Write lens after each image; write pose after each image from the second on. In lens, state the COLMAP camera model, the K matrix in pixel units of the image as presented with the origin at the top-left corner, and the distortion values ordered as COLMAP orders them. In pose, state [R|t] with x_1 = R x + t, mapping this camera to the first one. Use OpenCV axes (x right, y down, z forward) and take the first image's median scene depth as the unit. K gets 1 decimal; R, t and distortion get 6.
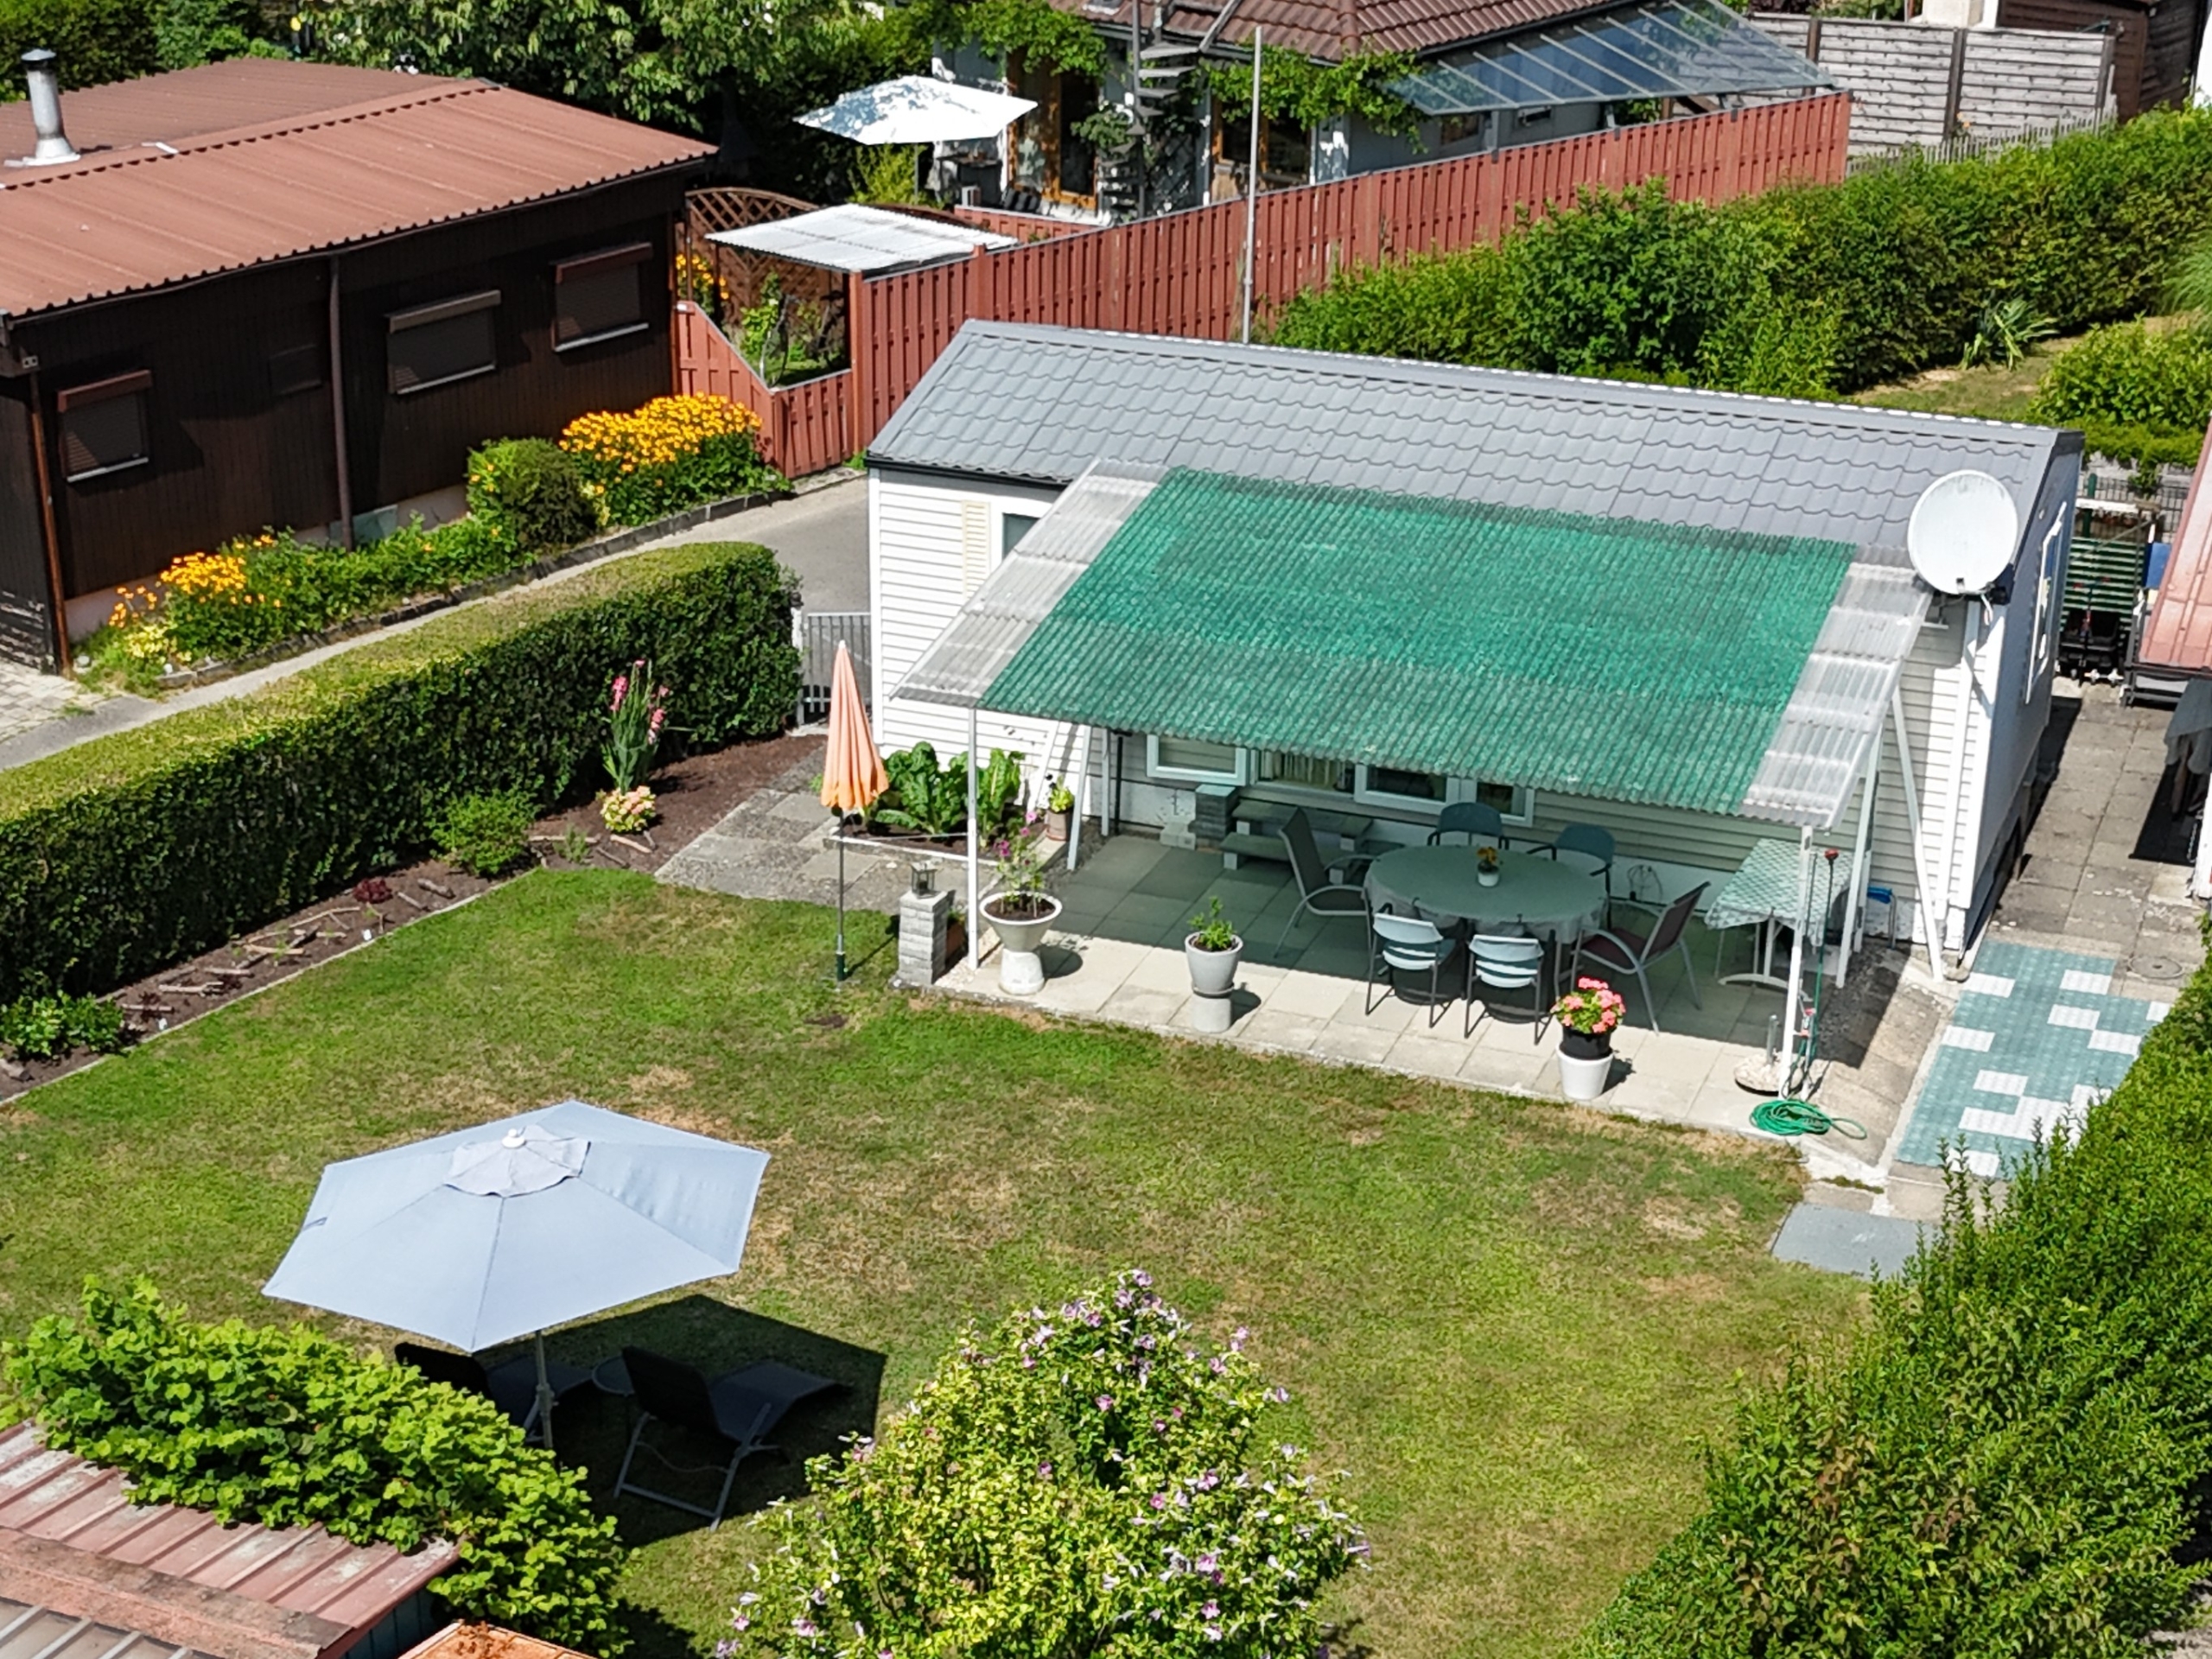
lens RADIAL K [[3600.8, 0, 1102.0], [0, 3600.8, 844.4], [0, 0, 1]] dist [0.058939, 0.000000]
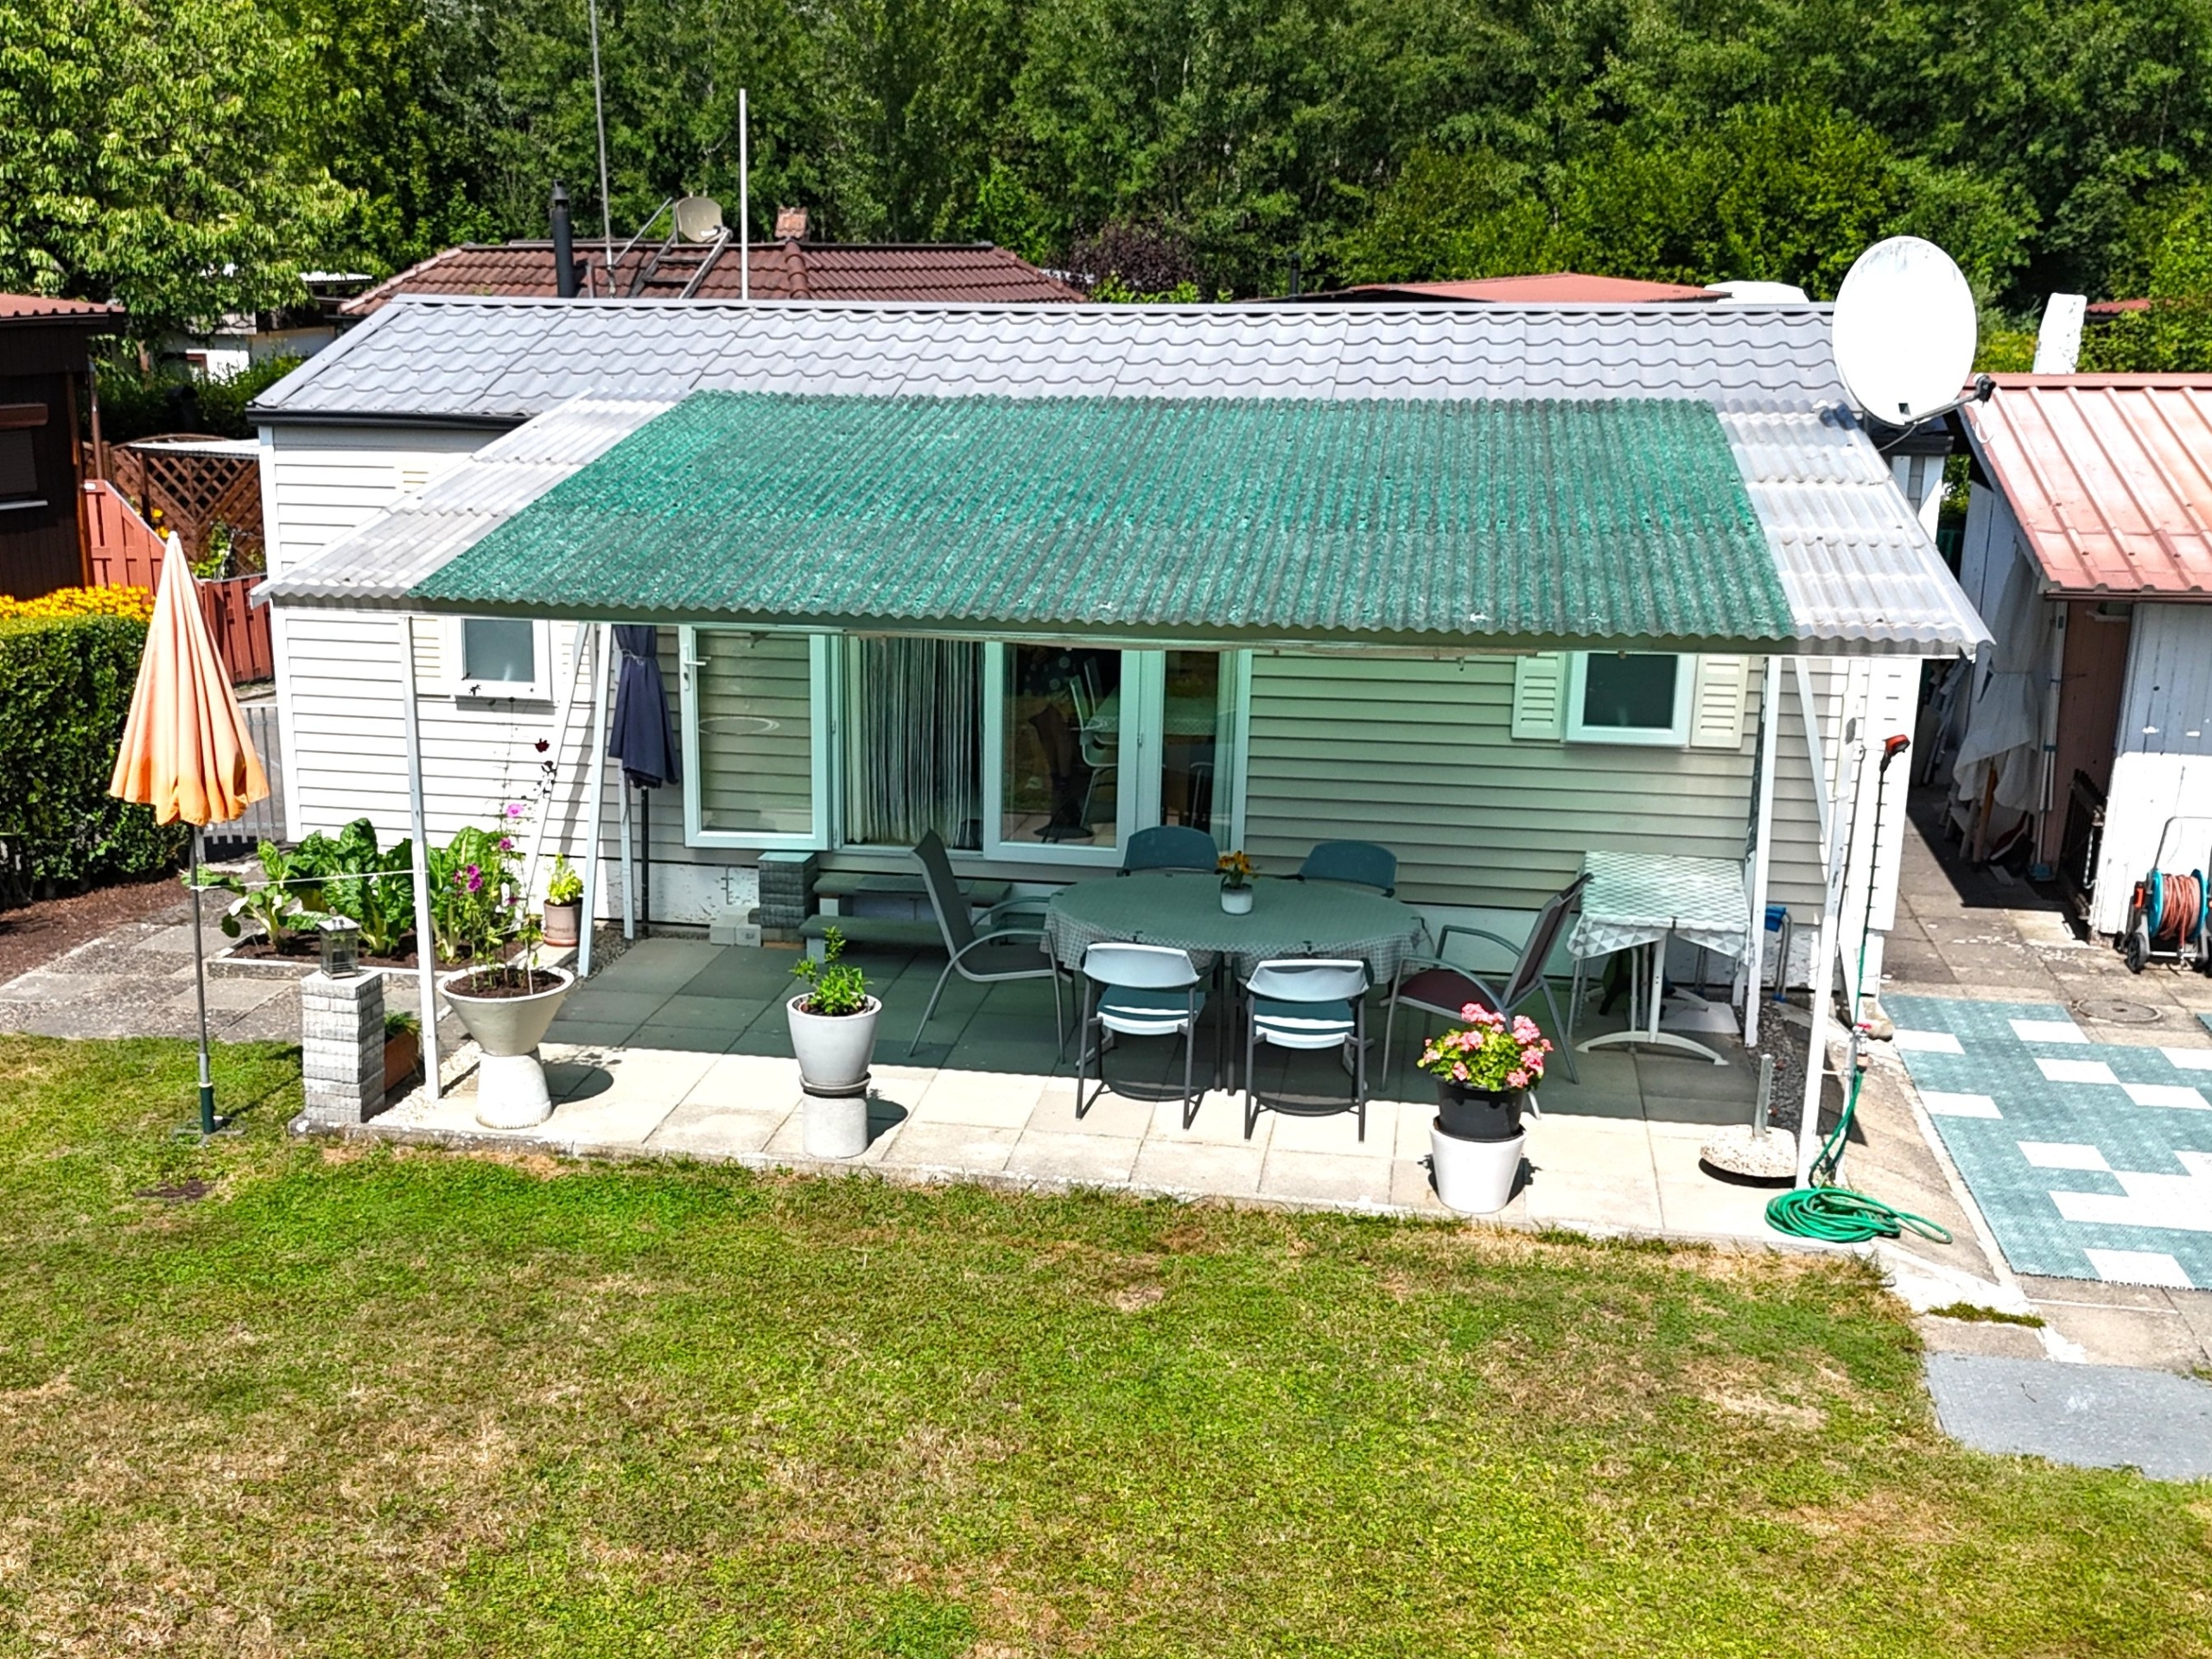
lens RADIAL K [[2414.5, 0, 977.6], [0, 2414.5, 950.1], [0, 0, 1]] dist [0.066844, 0.000000]
pose [[0.985056, -0.050473, 0.164675, -0.011186], [0.069433, 0.991337, -0.111489, 0.063916], [-0.157621, 0.121257, 0.980027, 0.591871]]
